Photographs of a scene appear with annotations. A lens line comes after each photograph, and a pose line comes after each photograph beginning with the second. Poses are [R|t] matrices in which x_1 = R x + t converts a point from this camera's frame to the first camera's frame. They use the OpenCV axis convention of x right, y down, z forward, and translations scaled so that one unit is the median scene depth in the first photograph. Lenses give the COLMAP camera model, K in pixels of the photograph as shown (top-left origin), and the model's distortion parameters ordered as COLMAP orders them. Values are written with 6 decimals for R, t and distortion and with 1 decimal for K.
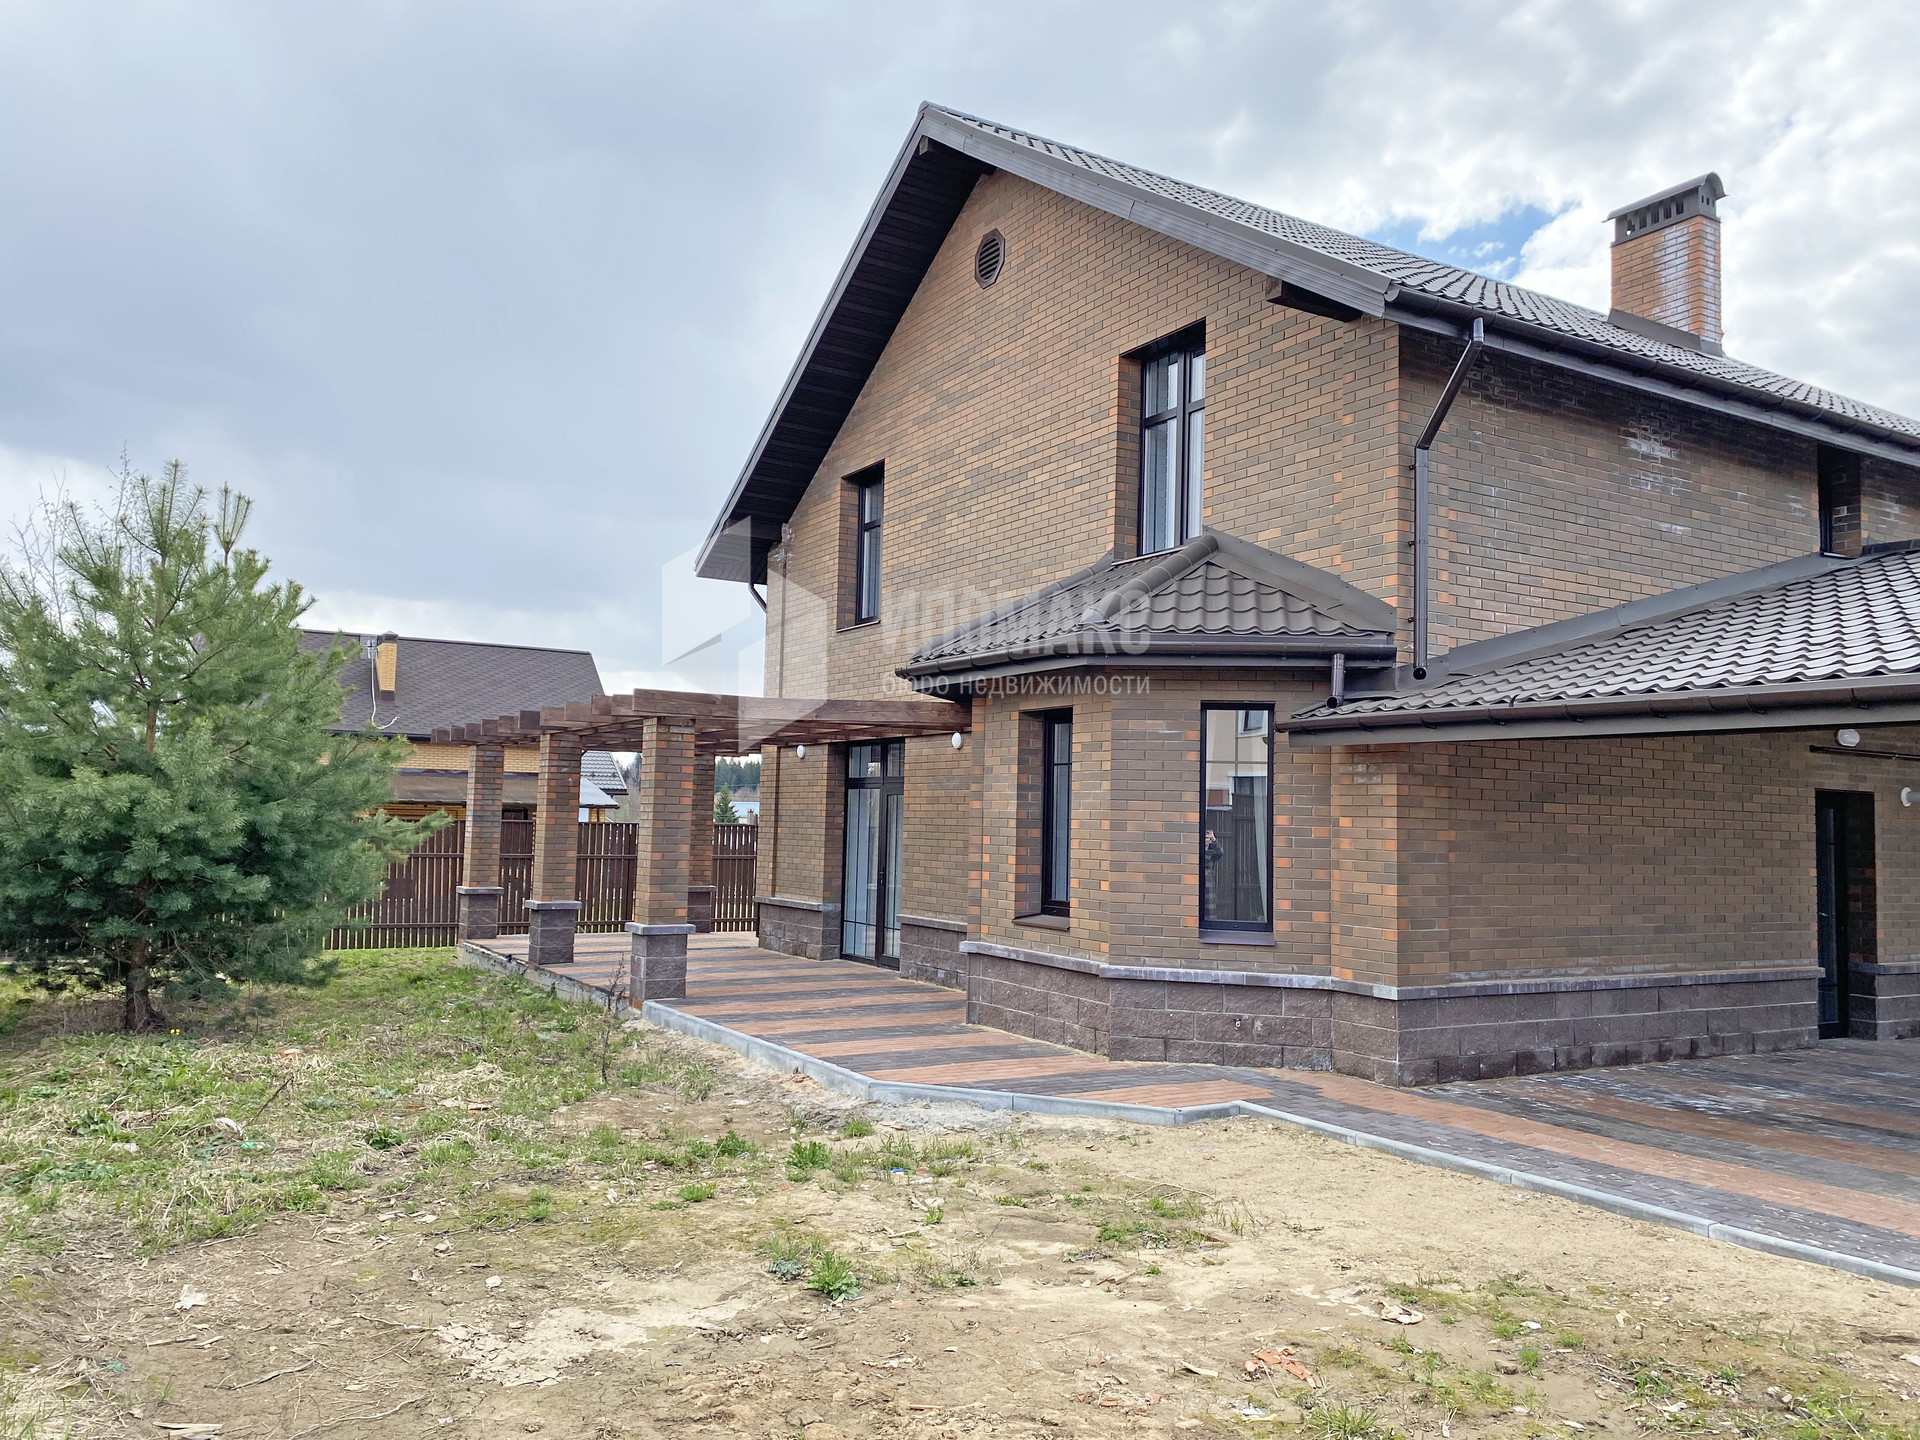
lens RADIAL K [[1460.0, 0, 960.0], [0, 1460.0, 720.0], [0, 0, 1]] dist [0.079287, -0.077616]
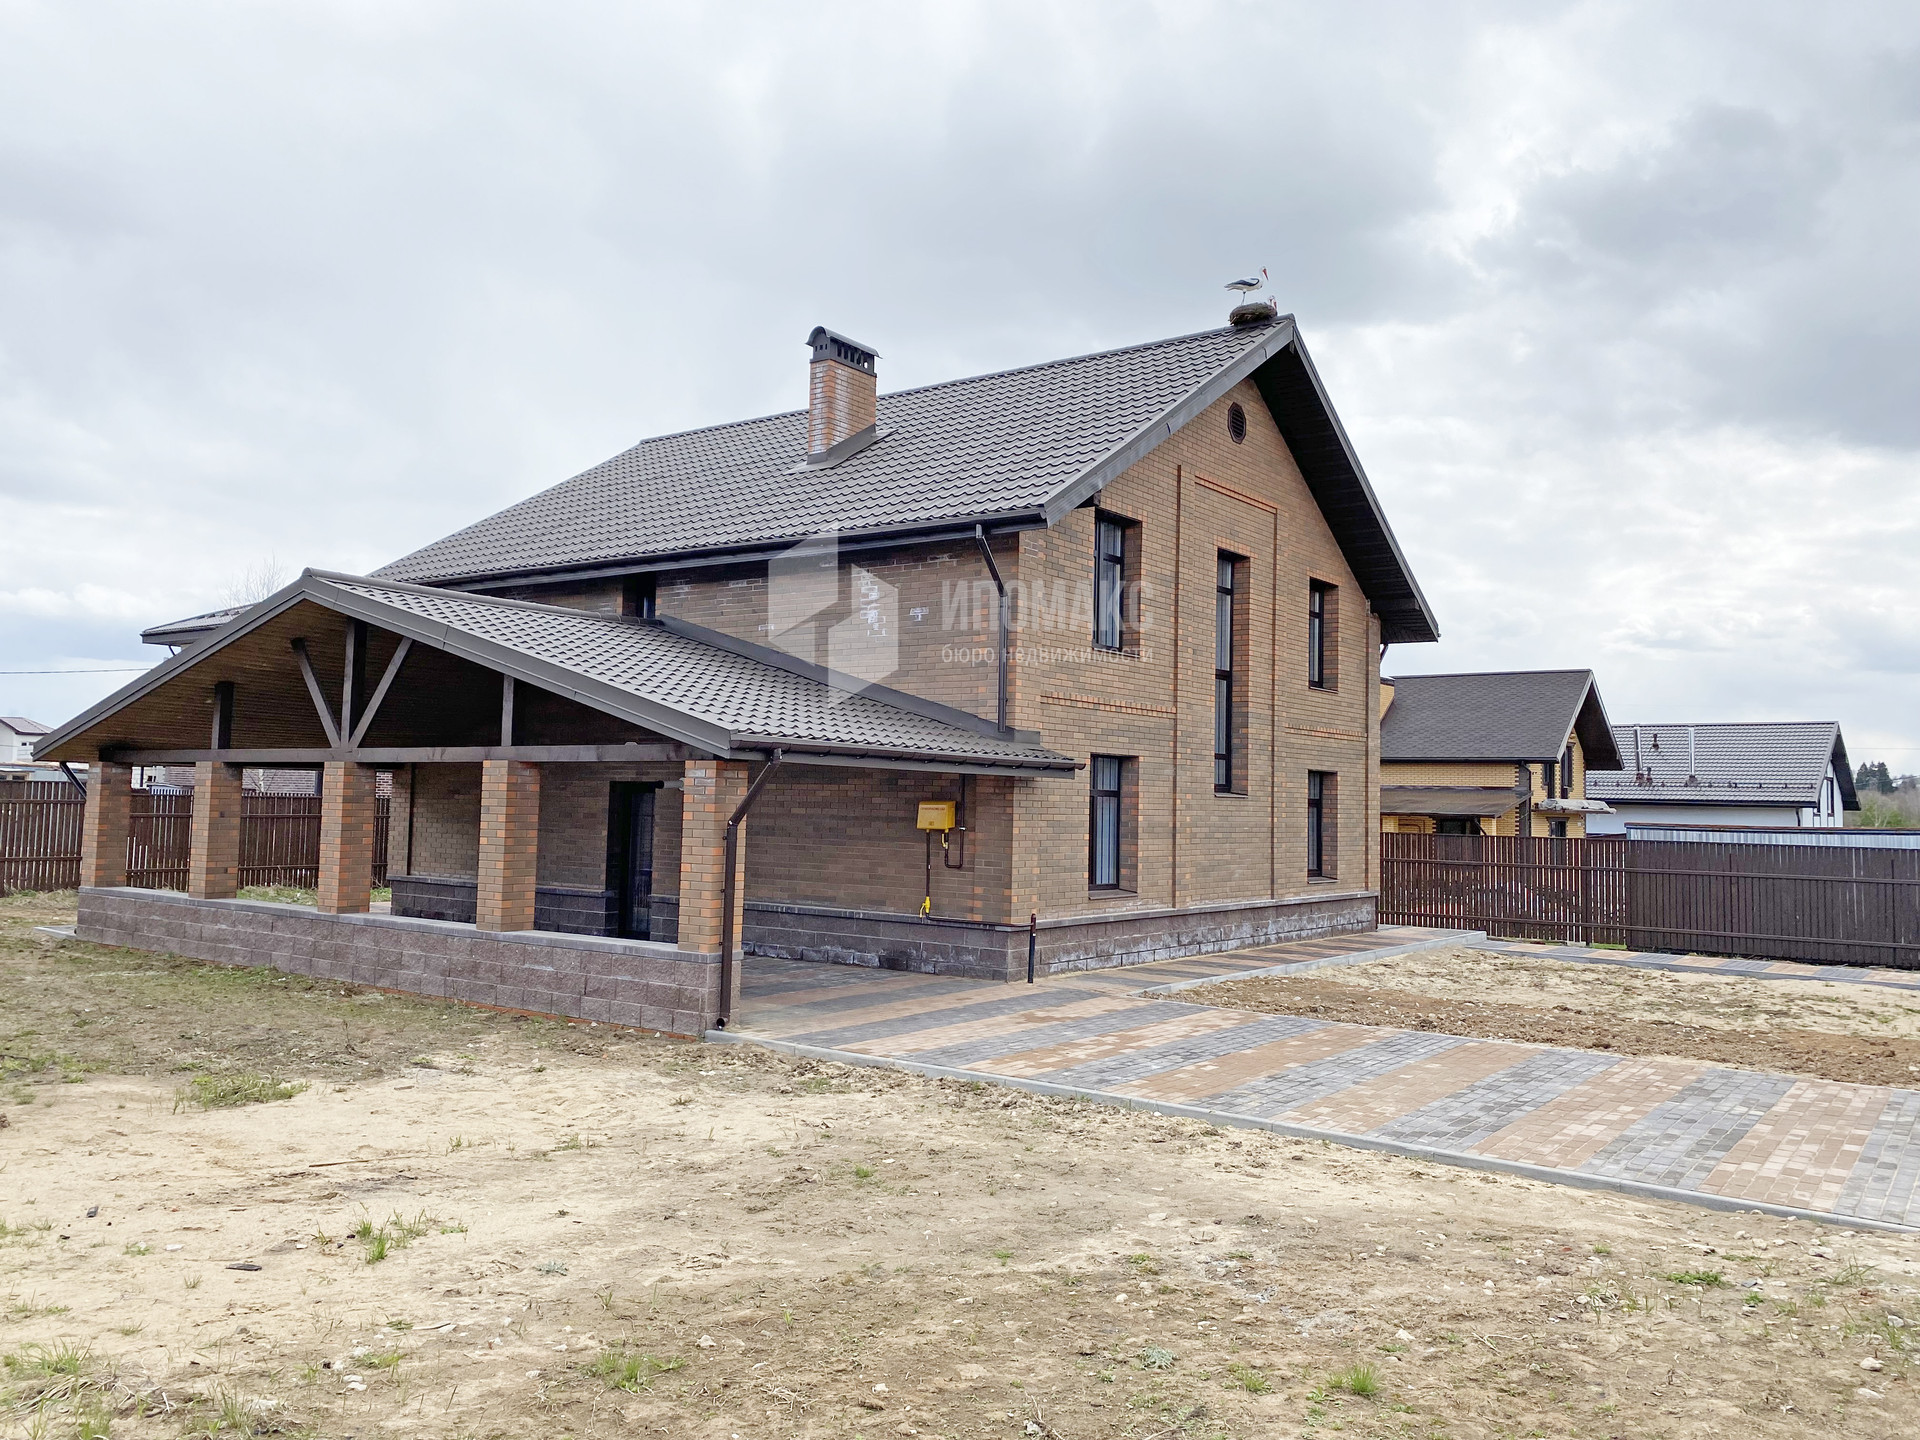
lens RADIAL K [[1452.1, 0, 961.5], [0, 1452.1, 685.6], [0, 0, 1]] dist [0.005450, 0.005521]
pose [[0.363895, -0.090476, -0.927035, 2.306223], [0.051430, 0.995705, -0.076990, 0.088348], [0.930019, -0.019661, 0.366985, 0.816434]]
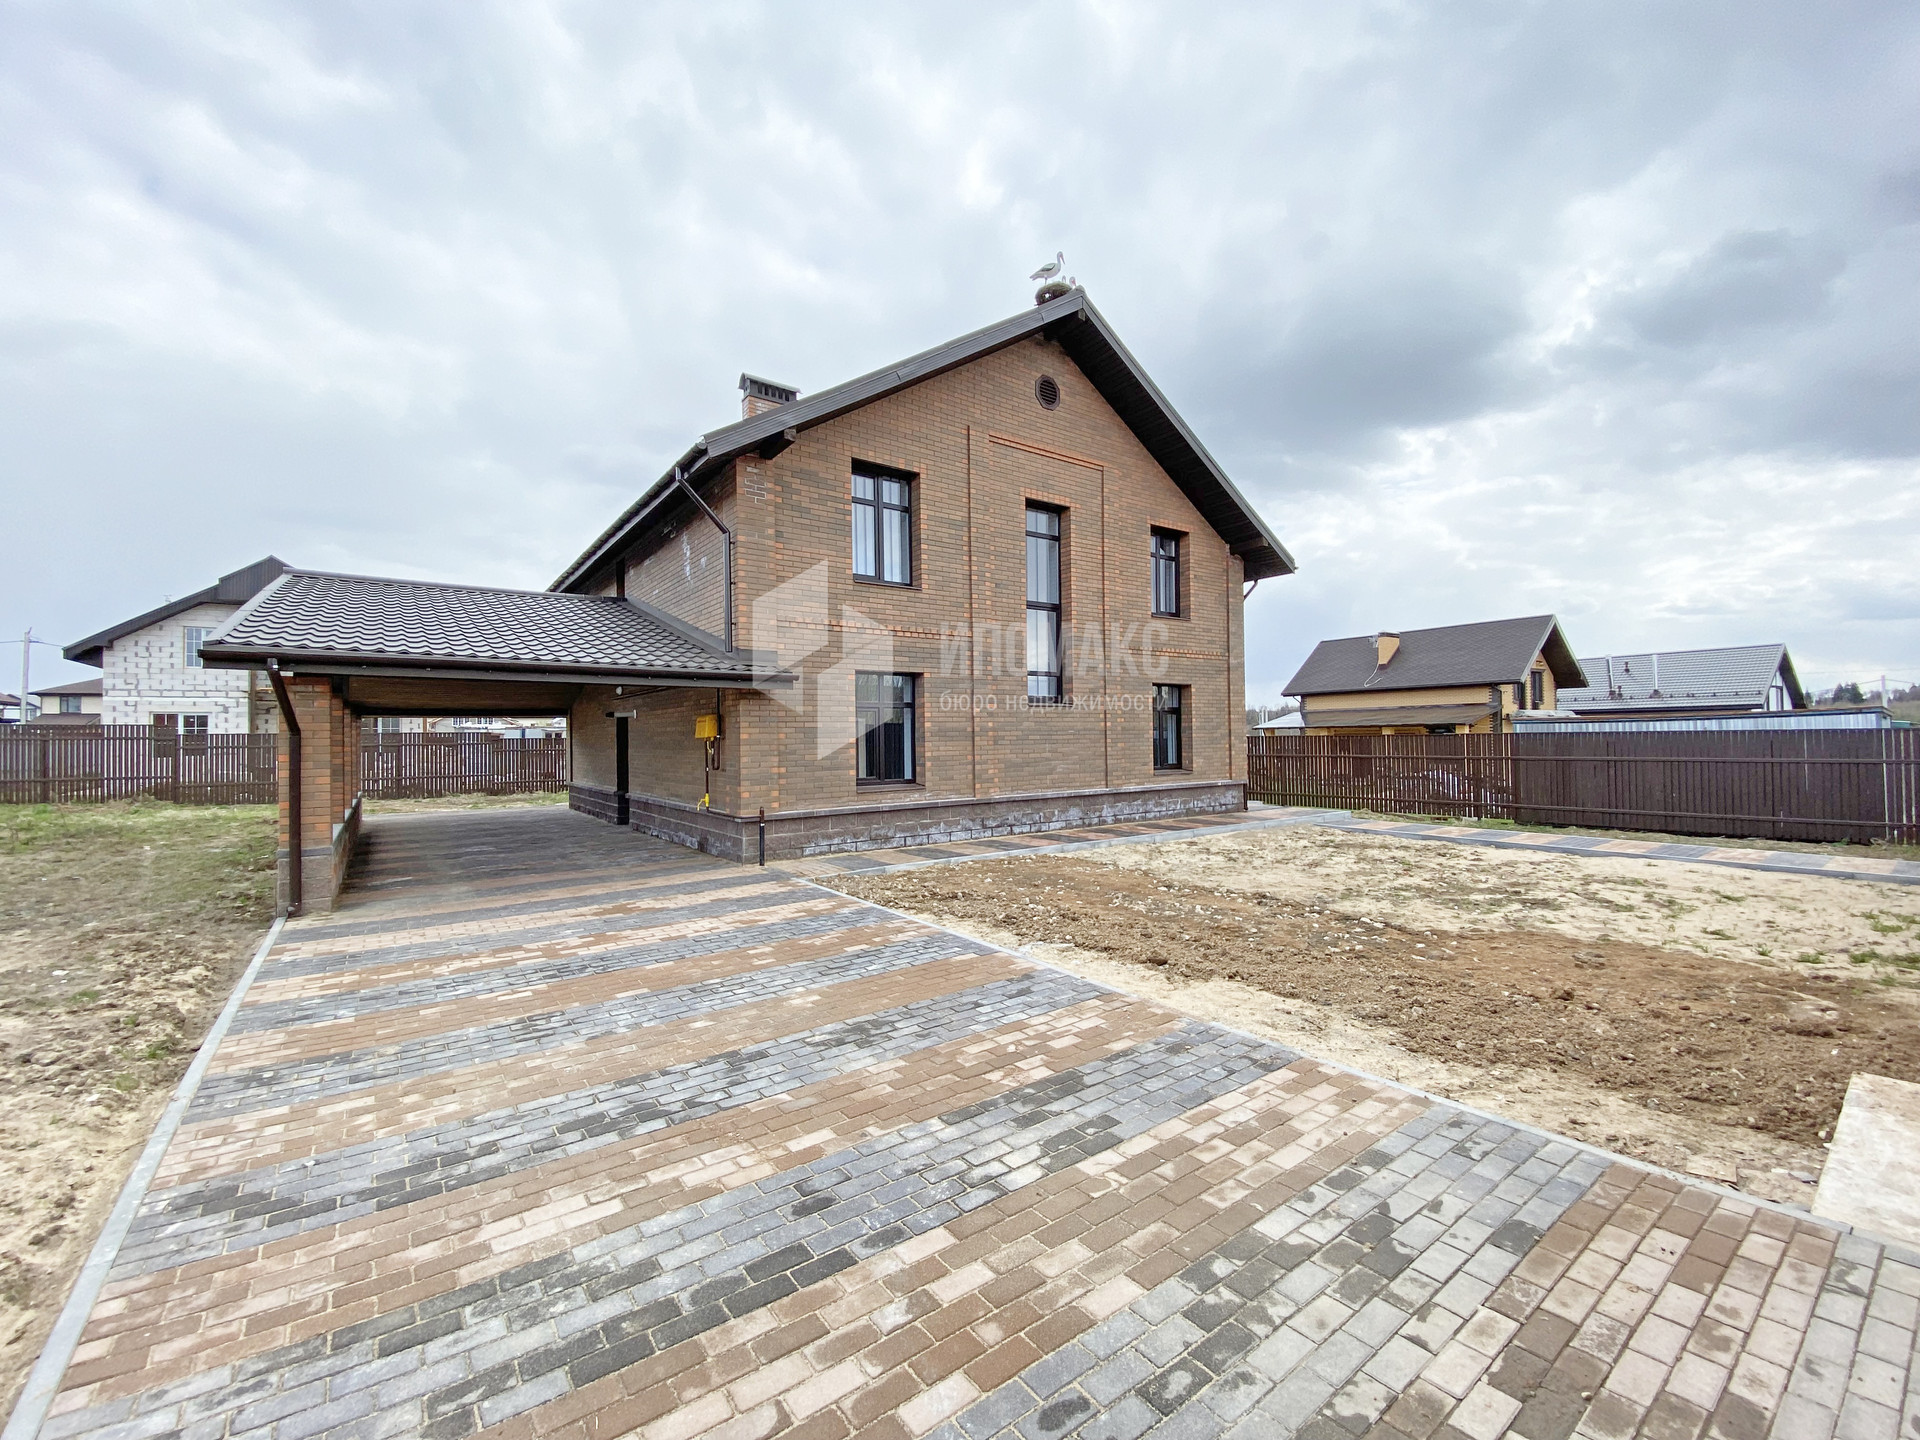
lens RADIAL K [[781.5, 0, 963.9], [0, 781.5, 728.4], [0, 0, 1]] dist [0.014276, -0.000121]
pose [[0.078572, -0.036384, -0.996244, 1.941882], [0.086177, 0.995841, -0.029573, 0.155428], [0.993177, -0.083530, 0.081381, 1.491773]]
